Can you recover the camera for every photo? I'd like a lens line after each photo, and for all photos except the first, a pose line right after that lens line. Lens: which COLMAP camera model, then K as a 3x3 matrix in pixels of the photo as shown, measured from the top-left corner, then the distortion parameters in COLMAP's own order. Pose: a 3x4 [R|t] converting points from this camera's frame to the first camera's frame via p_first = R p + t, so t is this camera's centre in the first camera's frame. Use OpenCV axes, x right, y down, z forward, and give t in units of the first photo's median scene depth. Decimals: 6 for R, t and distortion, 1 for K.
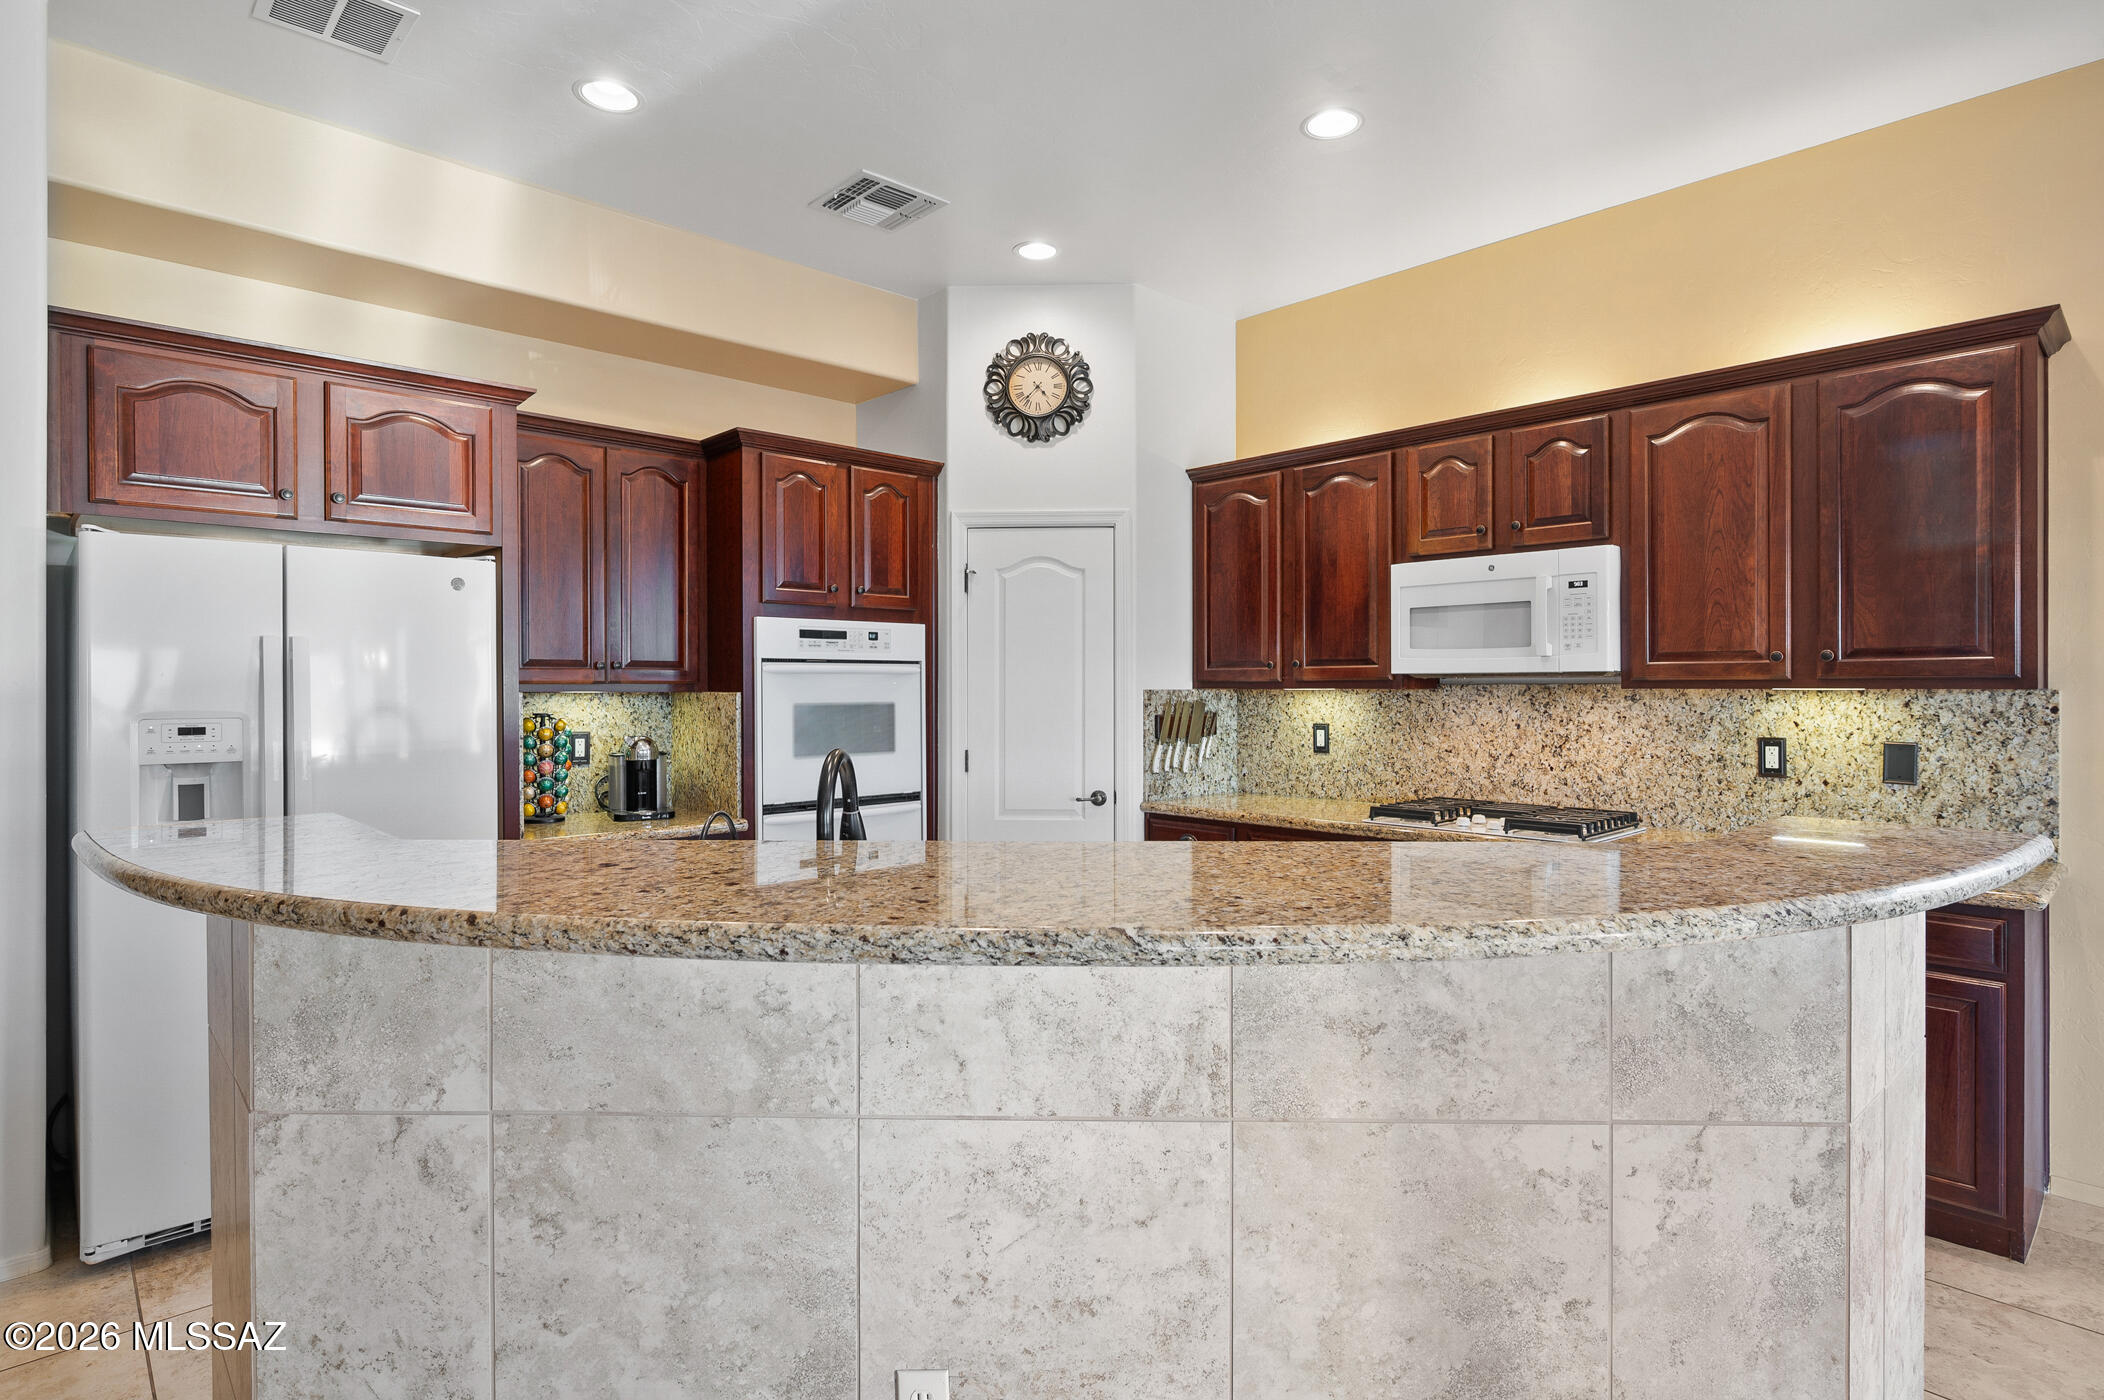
lens RADIAL K [[1057.7, 0, 1034.9], [0, 1057.7, 684.8], [0, 0, 1]] dist [0.003622, 0.000327]
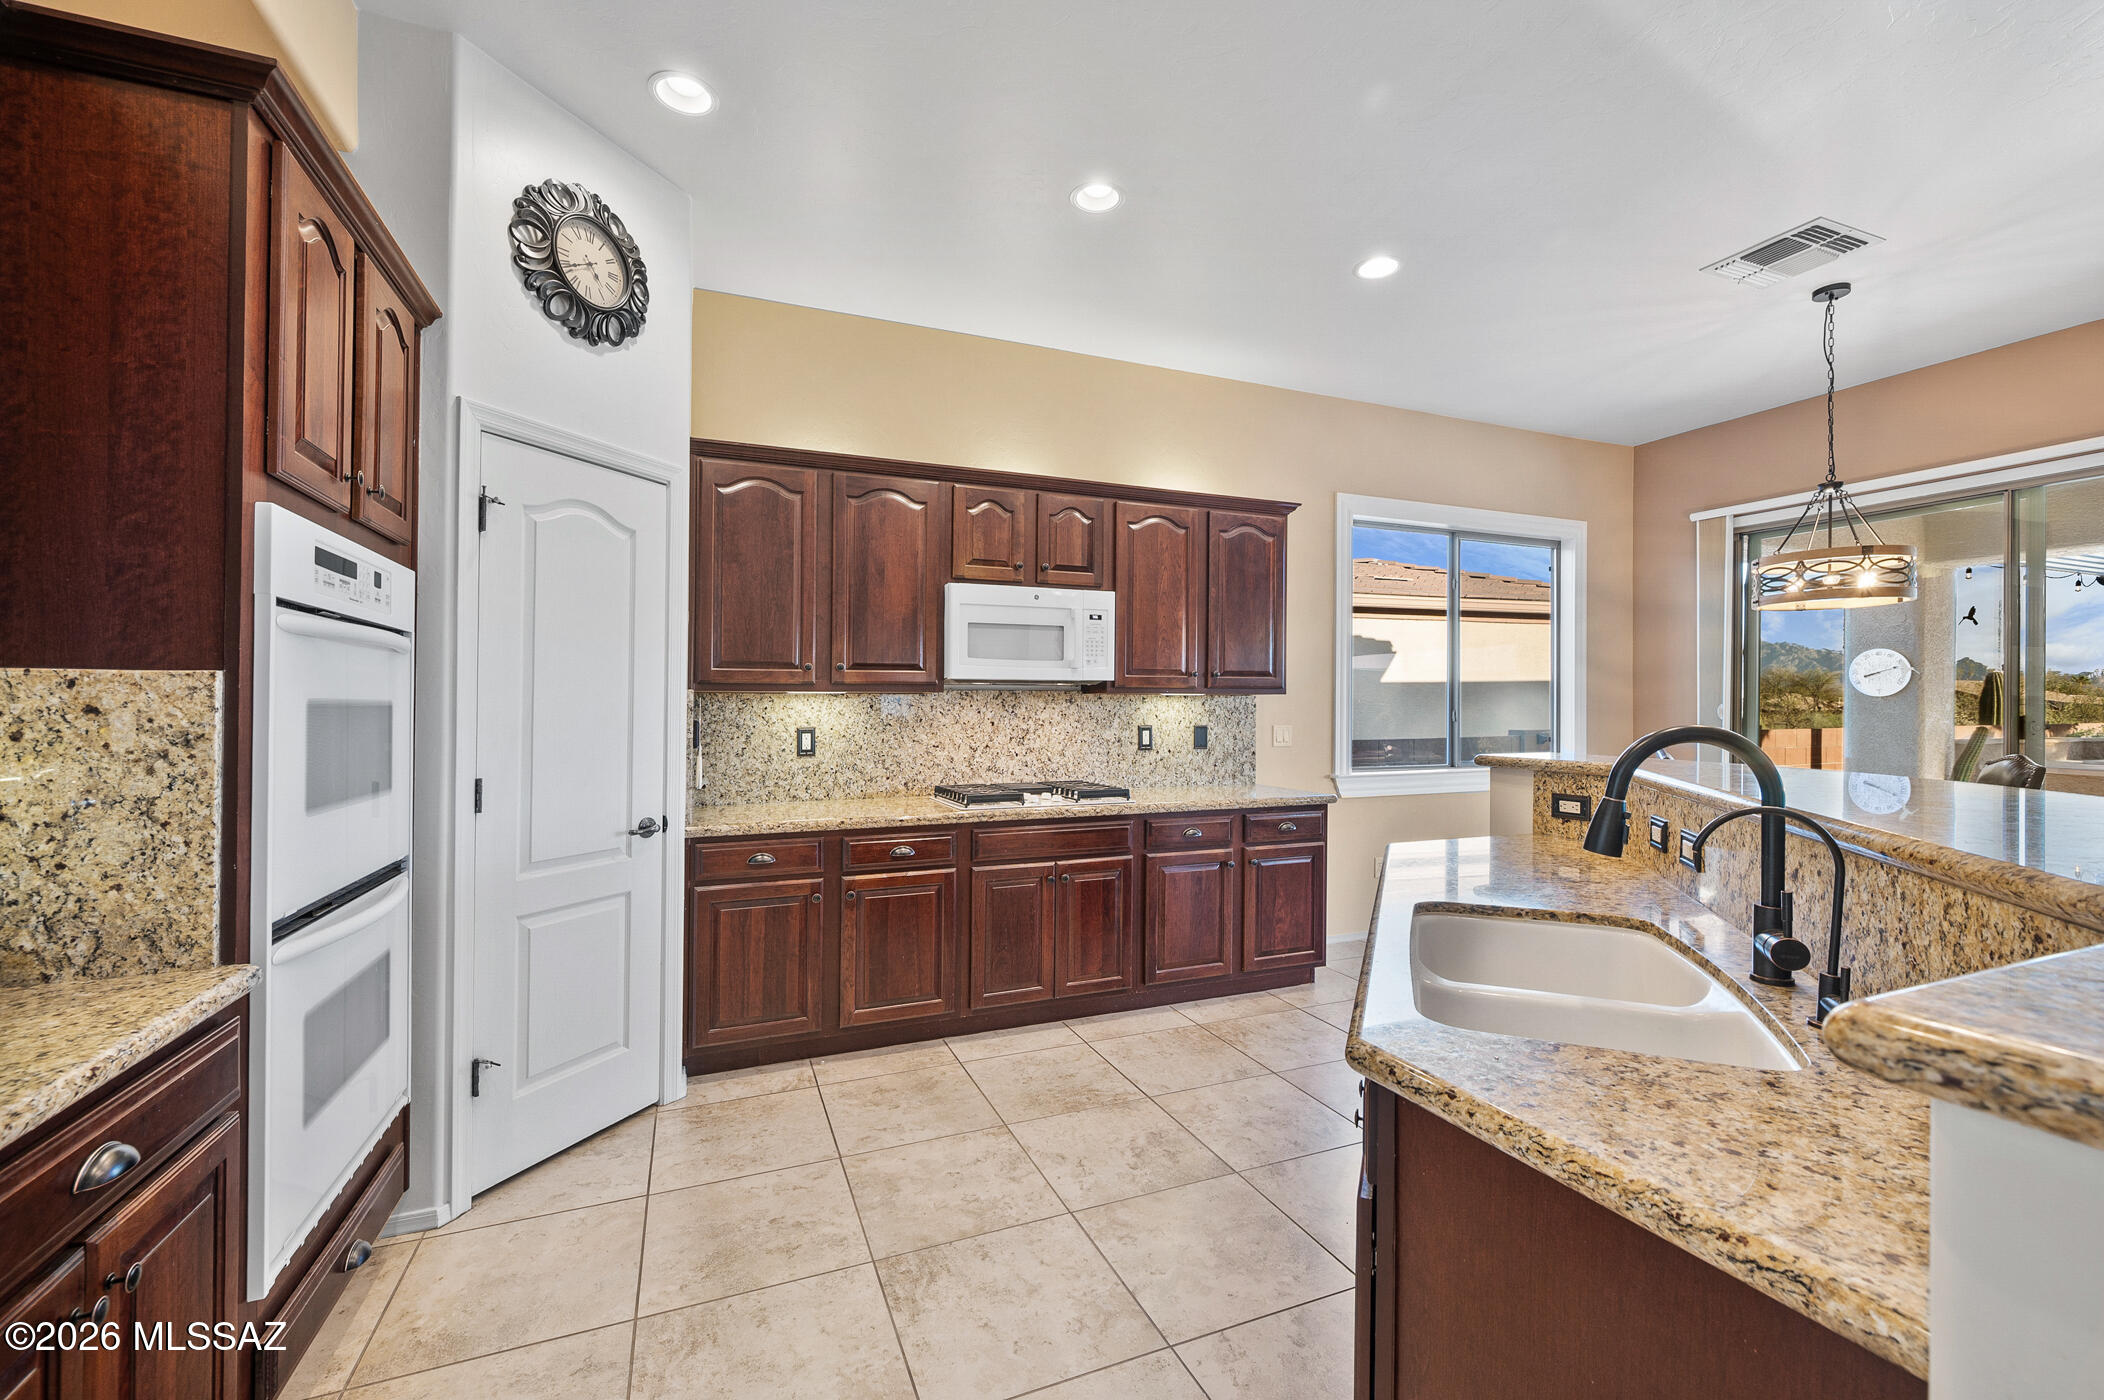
lens RADIAL K [[867.7, 0, 1037.8], [0, 867.7, 706.1], [0, 0, 1]] dist [-0.008834, -0.000606]
pose [[0.357116, 0.005358, 0.934045, -0.466088], [-0.001882, 0.999986, -0.005017, 0.022013], [-0.934058, 0.000034, 0.357121, 0.541883]]
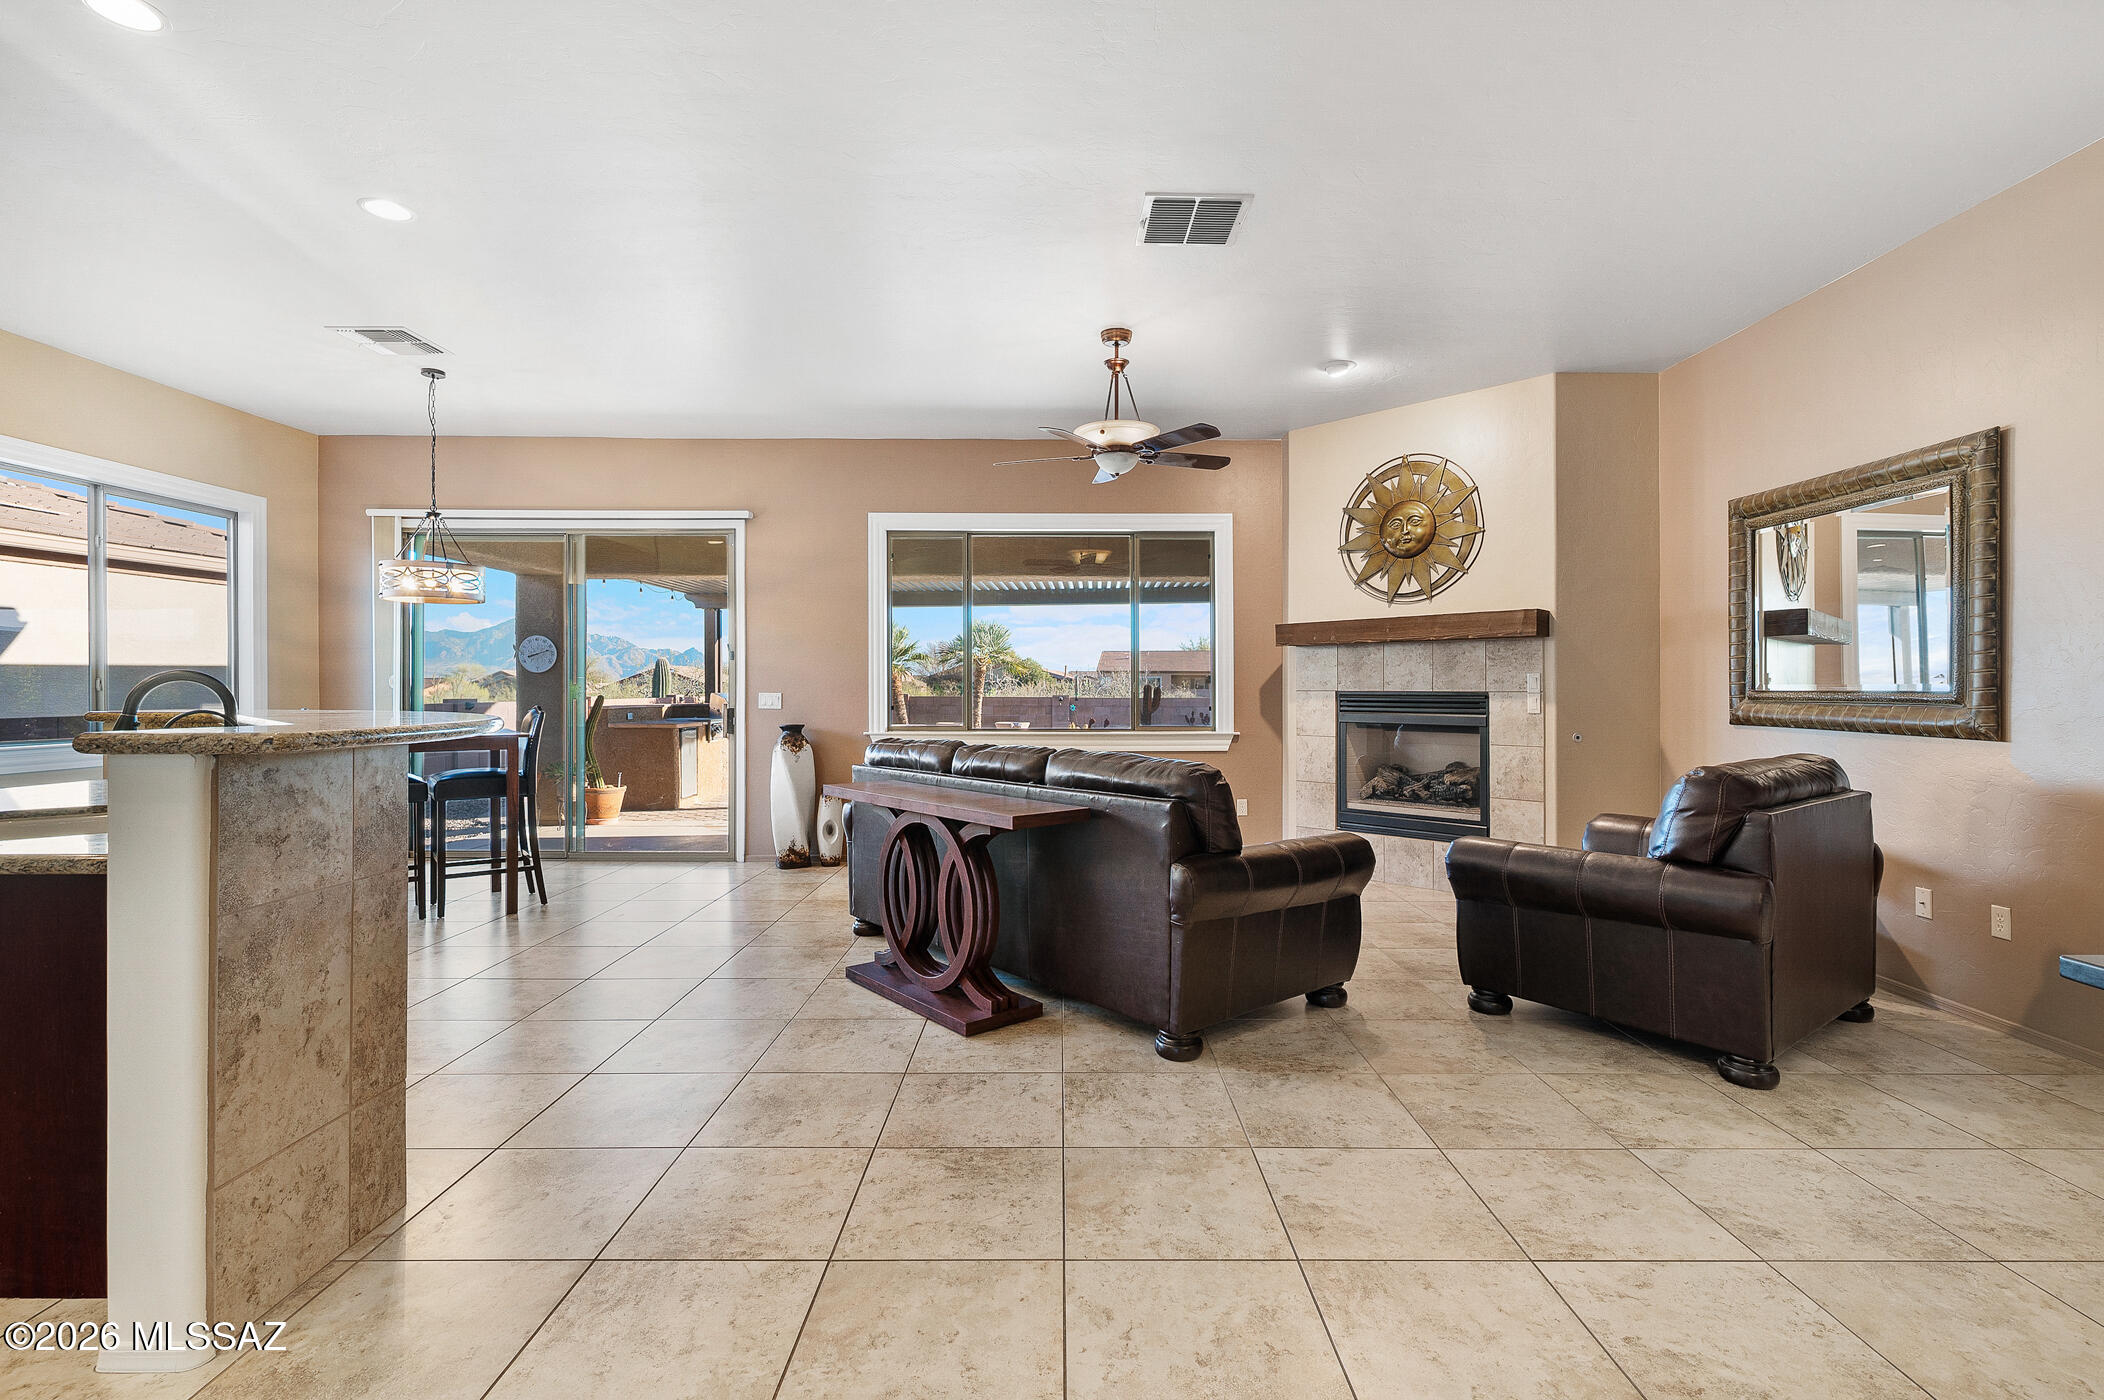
lens RADIAL K [[977.3, 0, 1064.0], [0, 977.3, 690.0], [0, 0, 1]] dist [0.004757, -0.000964]
pose [[-0.729440, 0.000960, 0.684044, -0.862964], [0.001946, 0.999998, 0.000672, 0.034845], [-0.684042, 0.001821, -0.729441, 0.502605]]
